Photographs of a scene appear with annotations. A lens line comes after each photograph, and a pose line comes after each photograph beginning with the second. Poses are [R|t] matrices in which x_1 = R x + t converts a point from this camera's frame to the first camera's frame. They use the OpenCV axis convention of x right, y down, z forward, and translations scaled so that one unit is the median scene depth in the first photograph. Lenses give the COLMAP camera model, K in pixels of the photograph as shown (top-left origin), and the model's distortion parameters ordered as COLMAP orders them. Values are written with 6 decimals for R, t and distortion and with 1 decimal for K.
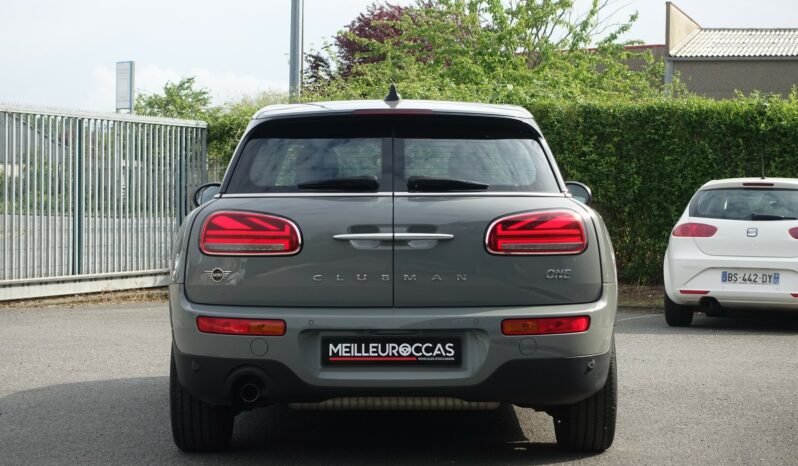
lens RADIAL K [[1777.6, 0, 399.0], [0, 1777.6, 233.0], [0, 0, 1]] dist [-0.018397, 0.002723]
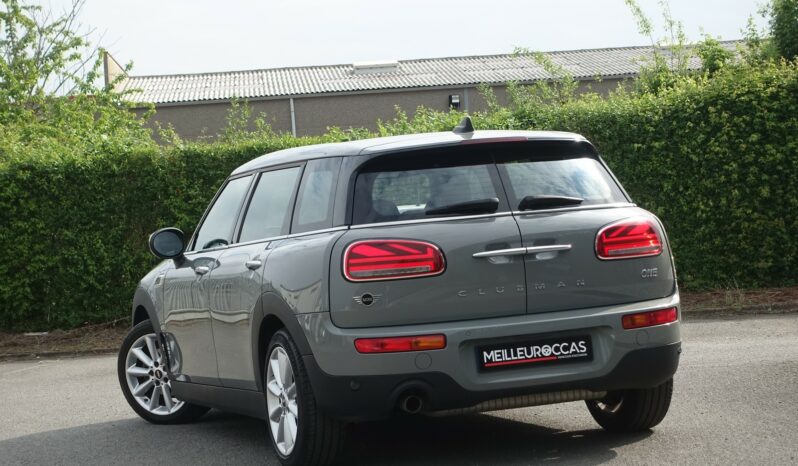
lens RADIAL K [[1777.6, 0, 399.0], [0, 1777.6, 233.0], [0, 0, 1]] dist [-0.018397, 0.002723]
pose [[0.940296, -0.074064, 0.332202, -0.444899], [0.083247, 0.996438, -0.013476, -0.000550], [-0.330021, 0.040326, 0.943112, -0.025075]]
